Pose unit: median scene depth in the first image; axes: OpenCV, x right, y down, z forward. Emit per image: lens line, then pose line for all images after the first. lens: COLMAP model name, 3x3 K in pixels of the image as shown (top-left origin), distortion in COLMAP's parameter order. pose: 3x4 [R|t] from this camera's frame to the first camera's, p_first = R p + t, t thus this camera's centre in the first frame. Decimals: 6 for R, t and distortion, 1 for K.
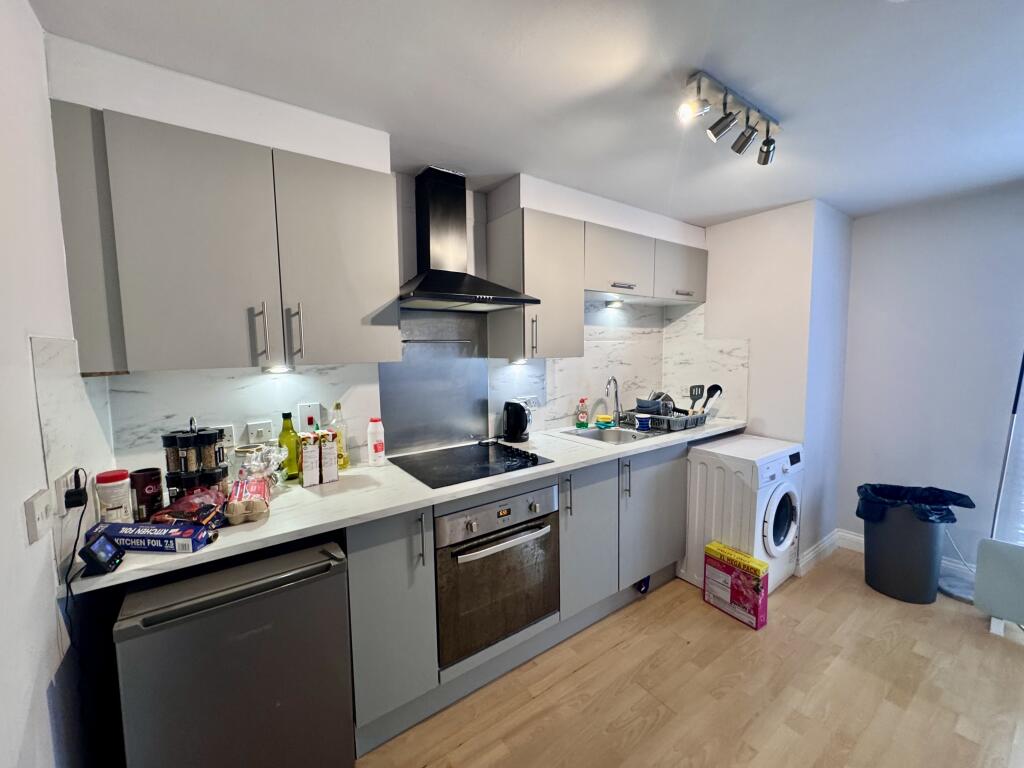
lens RADIAL K [[407.5, 0, 511.4], [0, 407.5, 381.8], [0, 0, 1]] dist [-0.002960, 0.000595]
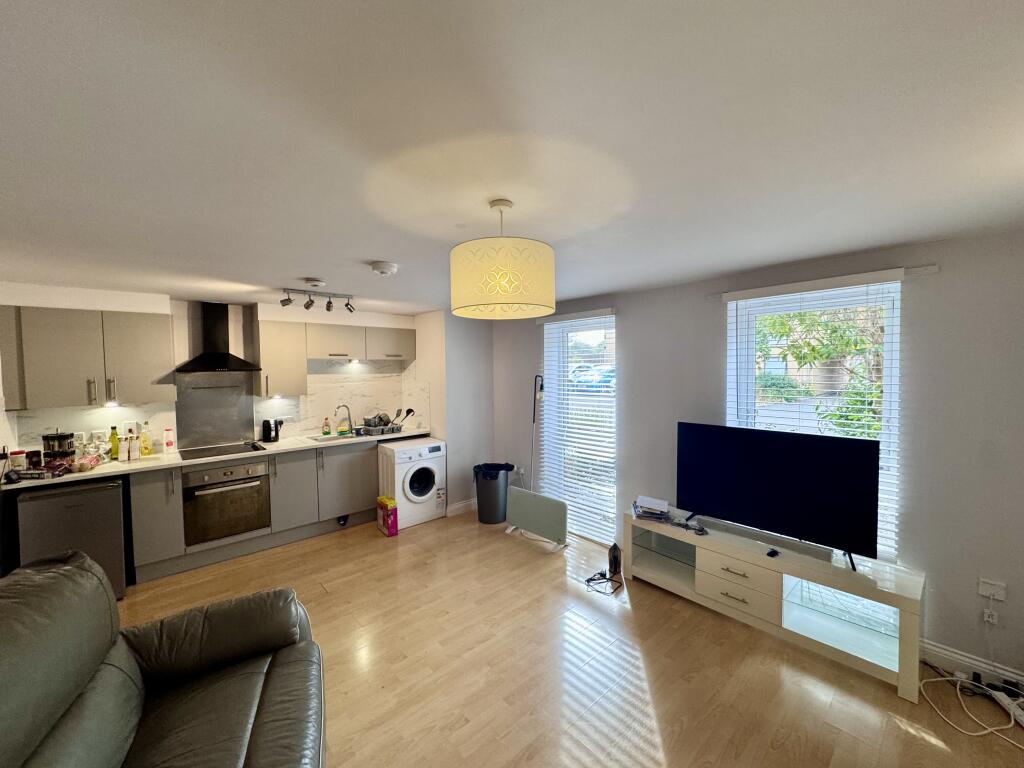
lens RADIAL K [[407.5, 0, 510.5], [0, 407.5, 382.9], [0, 0, 1]] dist [-0.002960, 0.000595]
pose [[0.993165, -0.001273, 0.116710, 1.056230], [0.006208, 0.999101, -0.041935, -0.039756], [-0.116552, 0.042373, 0.992280, -1.125878]]
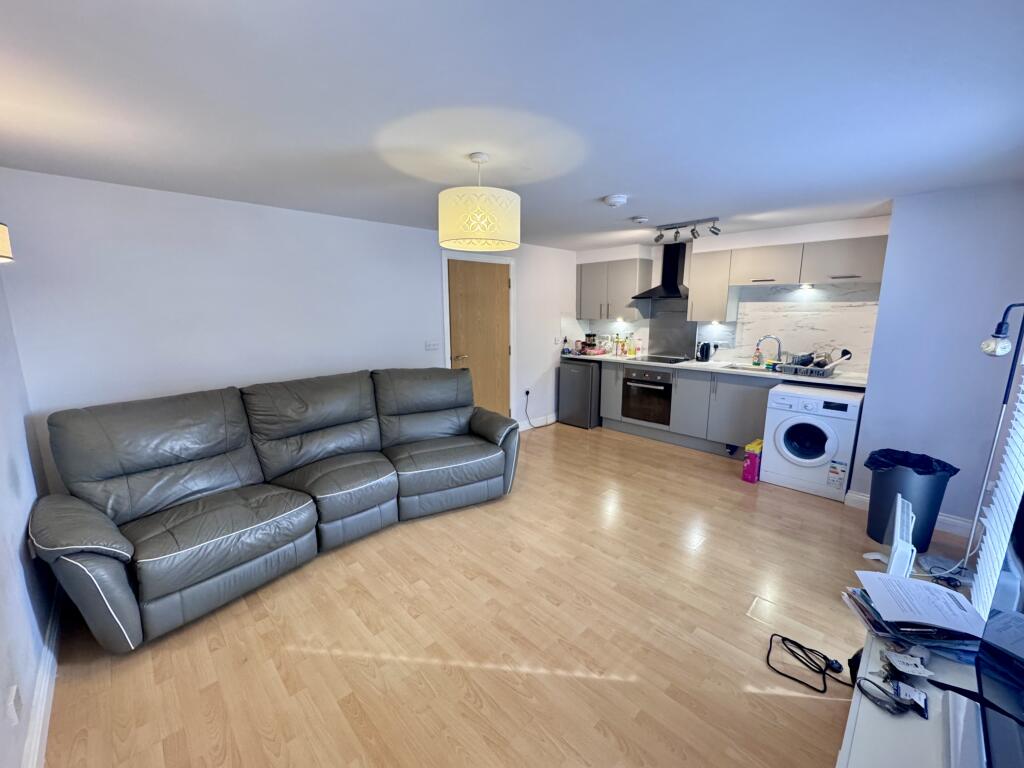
lens RADIAL K [[407.5, 0, 513.5], [0, 407.5, 381.7], [0, 0, 1]] dist [-0.002960, 0.000595]
pose [[0.162560, 0.191042, -0.968028, 2.319301], [-0.074578, 0.980650, 0.181009, -0.068768], [0.983876, 0.042769, 0.173662, -0.355987]]
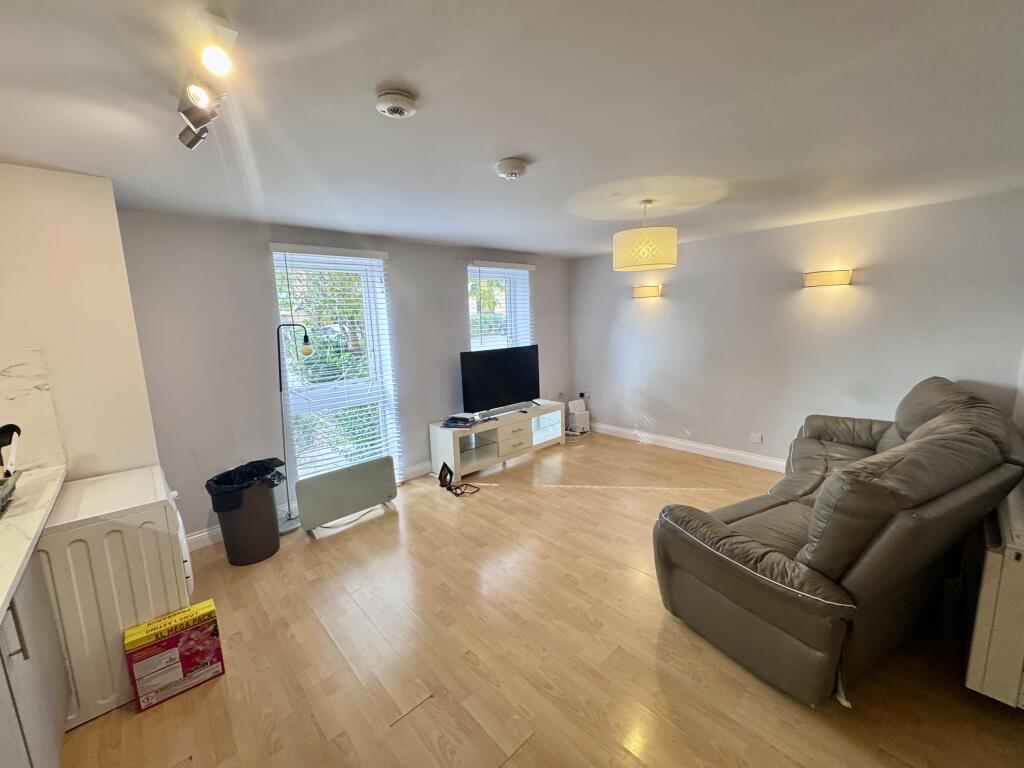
lens RADIAL K [[407.5, 0, 514.7], [0, 407.5, 381.5], [0, 0, 1]] dist [-0.002960, 0.000595]
pose [[-0.136967, -0.143143, 0.980179, -0.306397], [0.106077, 0.981695, 0.158187, -0.109265], [-0.984880, 0.125641, -0.119275, 0.430753]]
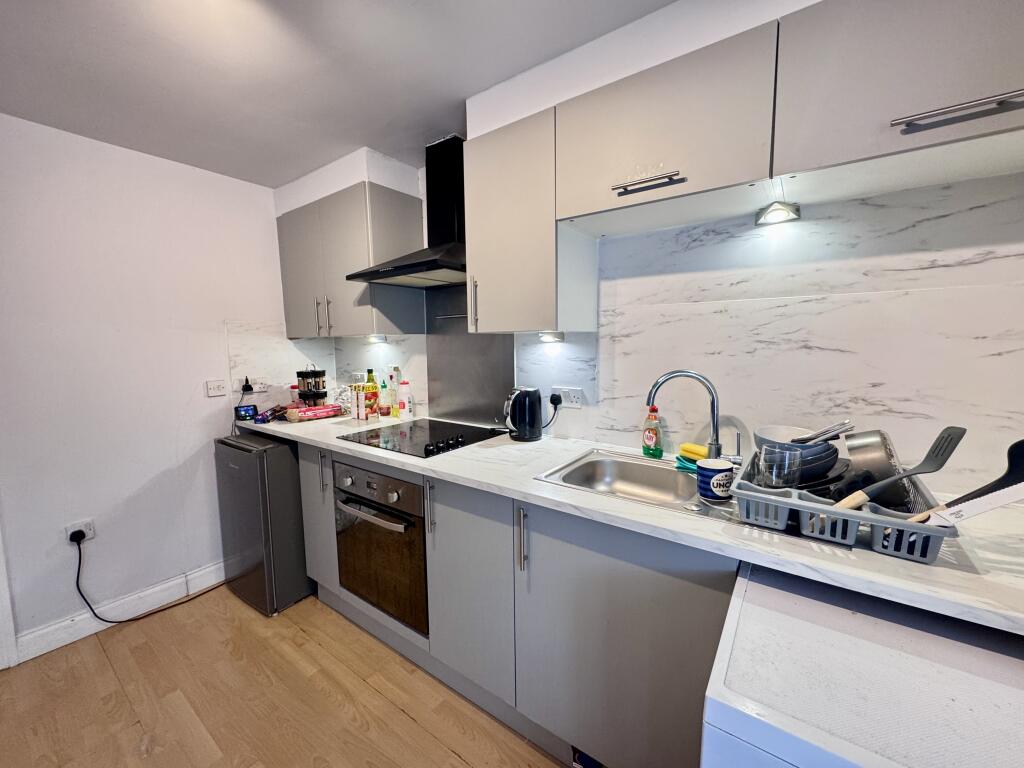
lens RADIAL K [[407.5, 0, 512.6], [0, 407.5, 381.6], [0, 0, 1]] dist [-0.002960, 0.000595]
pose [[0.327693, 0.106701, -0.938740, 0.911407], [-0.068072, 0.993686, 0.089184, -0.041875], [0.942329, 0.034677, 0.332887, 0.887509]]
